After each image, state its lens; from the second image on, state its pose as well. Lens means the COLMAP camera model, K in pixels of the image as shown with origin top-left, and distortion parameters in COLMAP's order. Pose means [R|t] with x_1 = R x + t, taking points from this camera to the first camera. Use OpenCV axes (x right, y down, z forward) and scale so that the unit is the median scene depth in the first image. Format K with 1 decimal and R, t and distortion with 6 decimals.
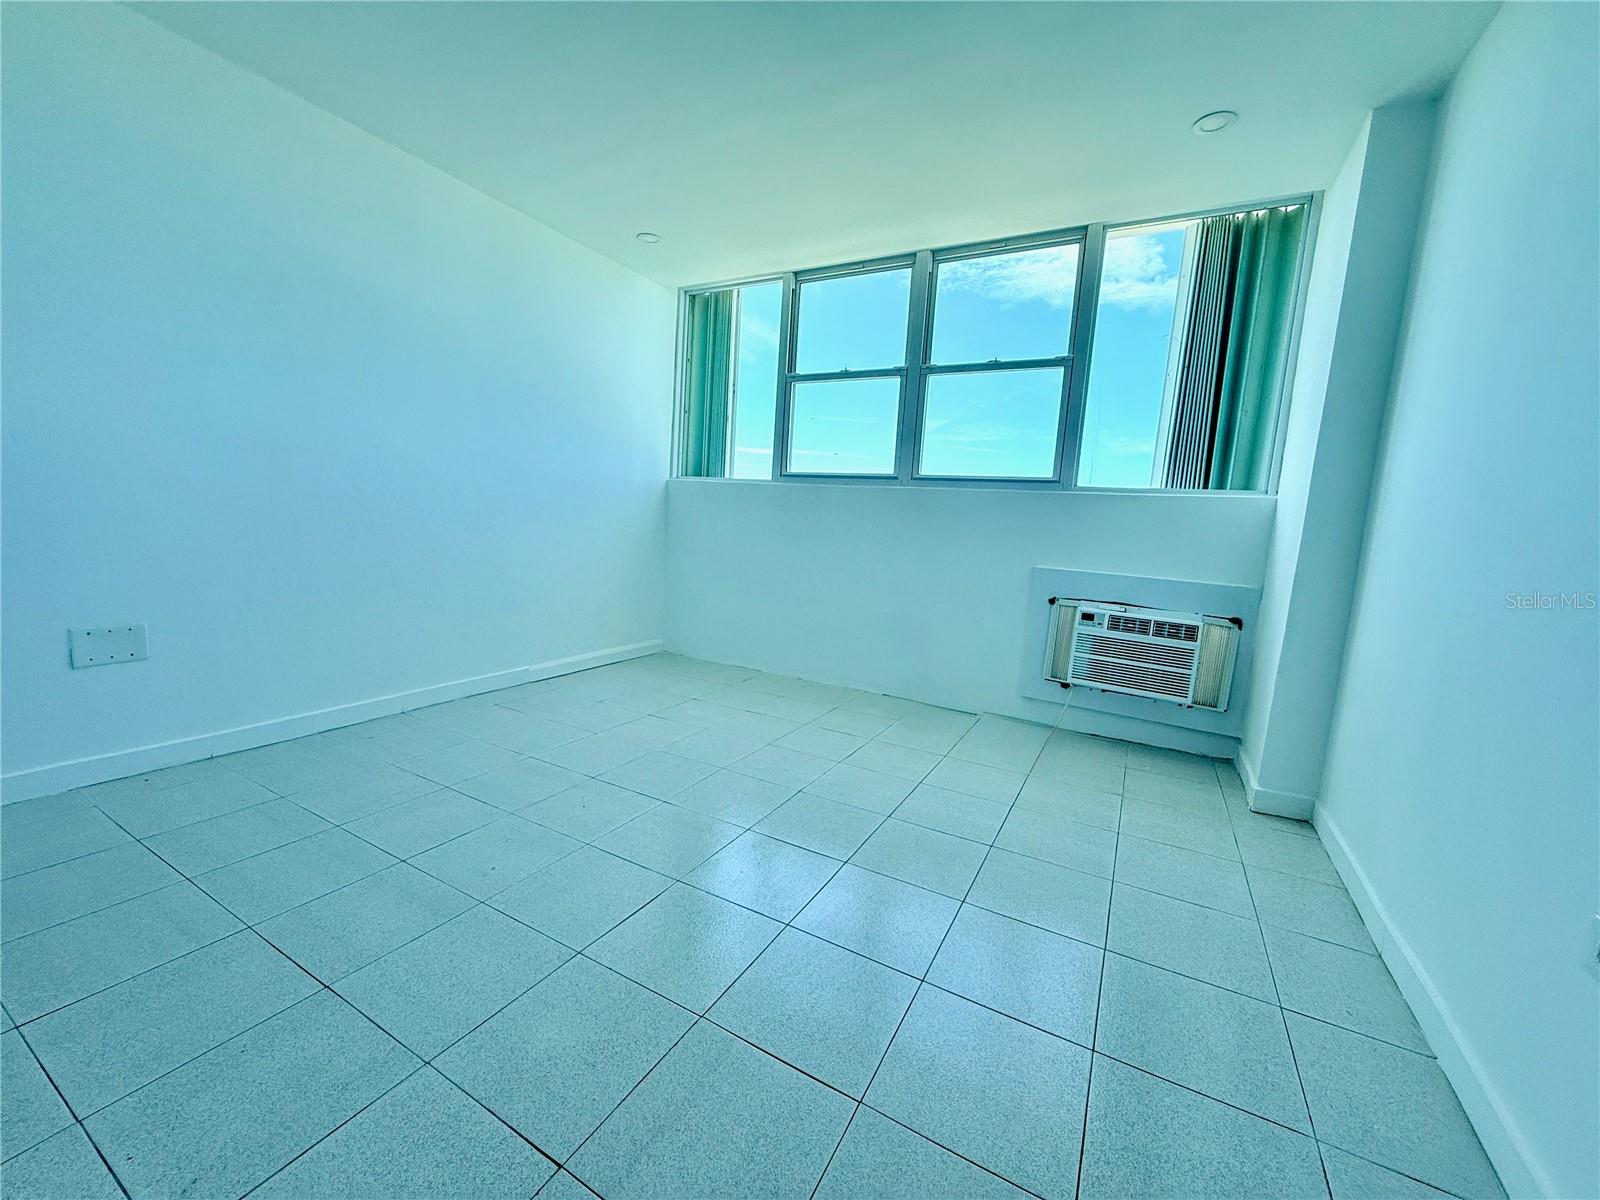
lens RADIAL K [[636.4, 0, 795.3], [0, 636.4, 600.1], [0, 0, 1]] dist [-0.000612, 0.000327]
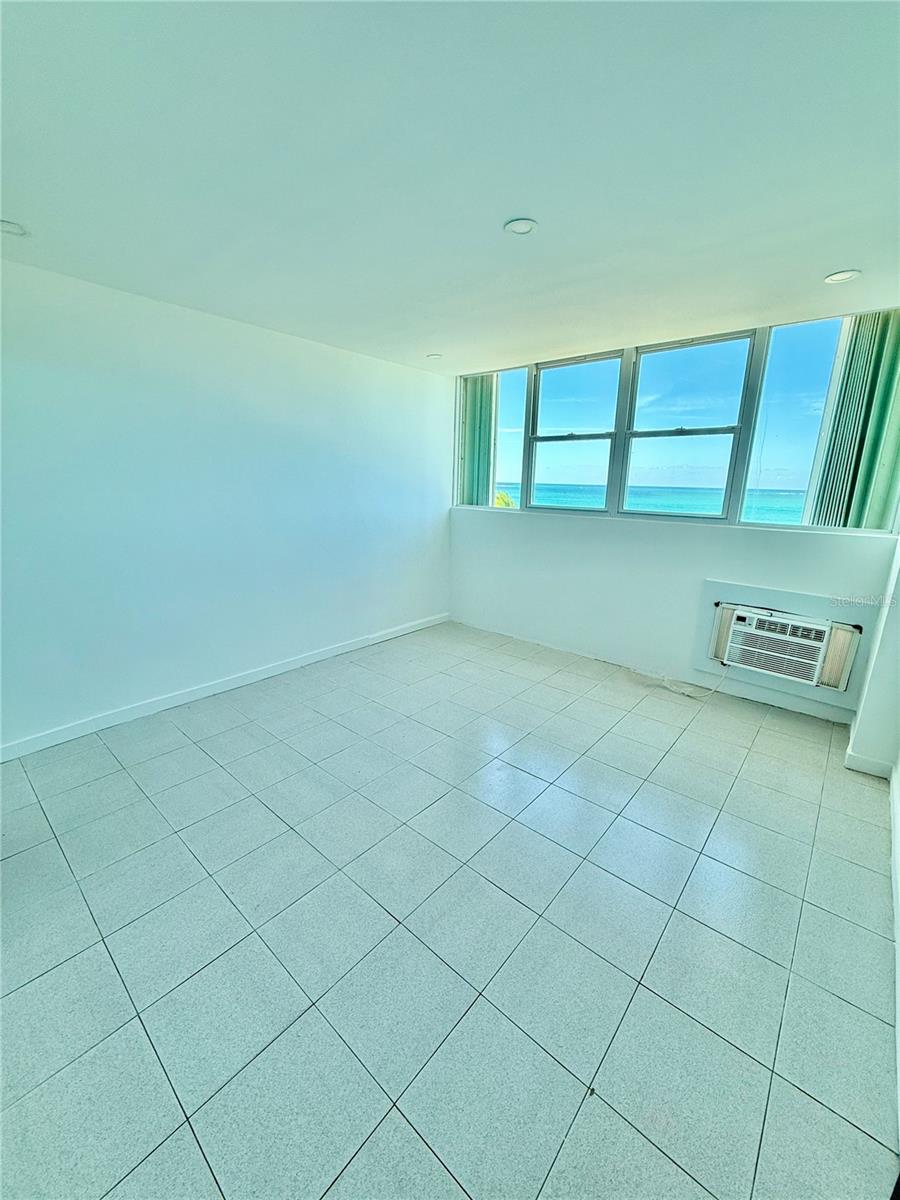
lens RADIAL K [[477.3, 0, 449.7], [0, 477.3, 596.3], [0, 0, 1]] dist [-0.001355, 0.000003]
pose [[0.977869, 0.008617, -0.209039, 0.046497], [0.013414, 0.994513, 0.103747, -0.137835], [0.208786, -0.104255, 0.972388, -0.154595]]
